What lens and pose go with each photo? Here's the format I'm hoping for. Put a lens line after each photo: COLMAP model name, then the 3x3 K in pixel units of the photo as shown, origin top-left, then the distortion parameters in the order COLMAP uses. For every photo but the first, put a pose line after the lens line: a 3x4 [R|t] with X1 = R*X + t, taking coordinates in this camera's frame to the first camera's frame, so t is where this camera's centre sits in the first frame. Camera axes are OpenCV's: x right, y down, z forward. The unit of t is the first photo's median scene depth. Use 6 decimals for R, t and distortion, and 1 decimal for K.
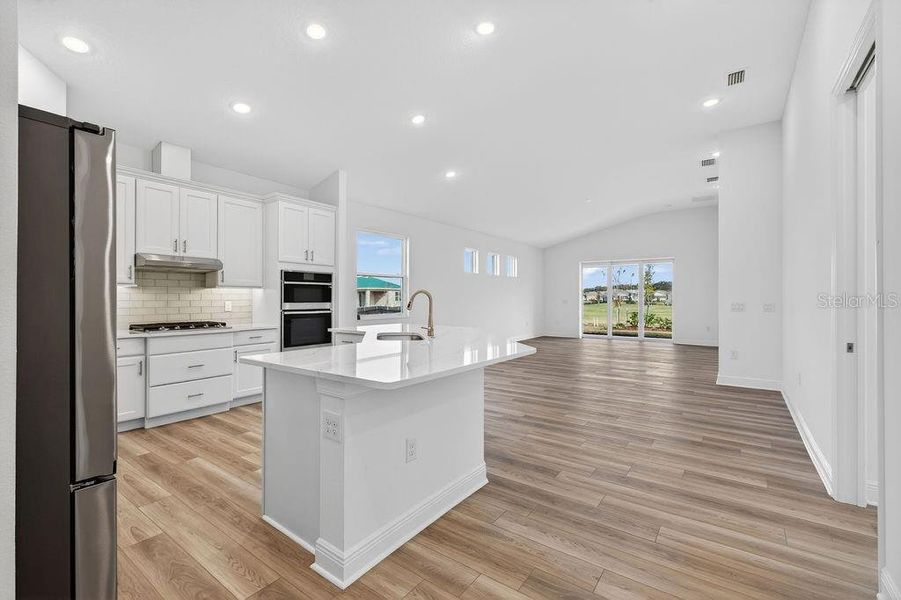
lens RADIAL K [[395.3, 0, 442.2], [0, 395.3, 297.5], [0, 0, 1]] dist [-0.001298, 0.000236]
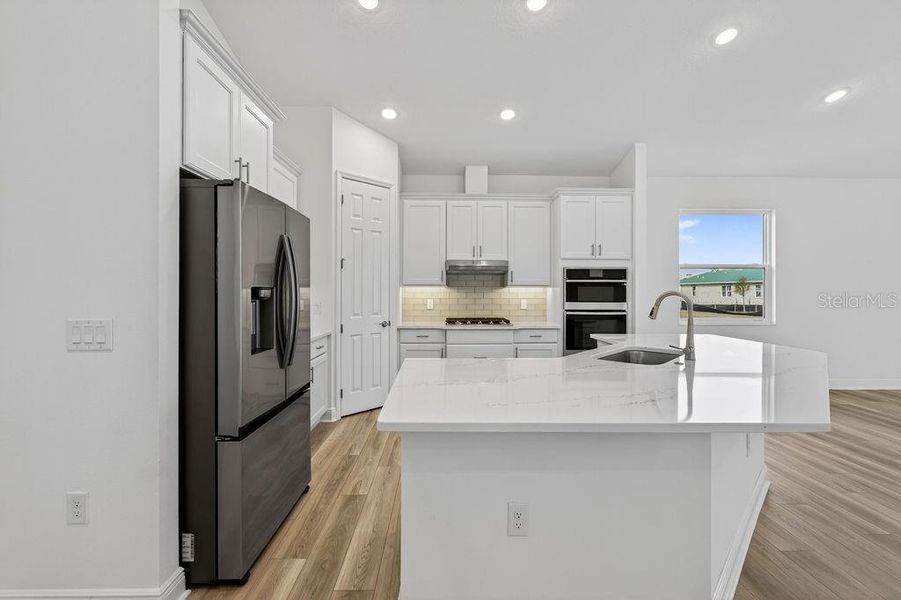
lens RADIAL K [[395.3, 0, 443.5], [0, 395.3, 292.0], [0, 0, 1]] dist [-0.001298, 0.000236]
pose [[0.614800, 0.001499, -0.788681, 0.175176], [-0.000734, 0.999999, 0.001329, -0.012963], [0.788683, -0.000239, 0.614801, 0.197256]]
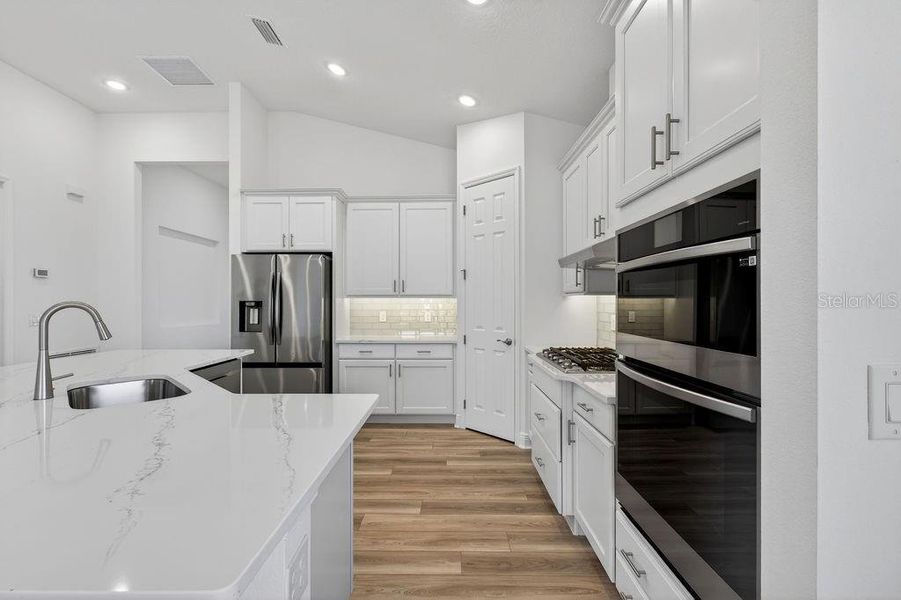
lens RADIAL K [[395.3, 0, 444.5], [0, 395.3, 302.4], [0, 0, 1]] dist [-0.001298, 0.000236]
pose [[-0.809252, 0.003910, -0.587448, -0.102890], [0.006341, 0.999978, -0.002079, -0.011803], [0.587427, -0.005408, -0.809259, 1.246720]]
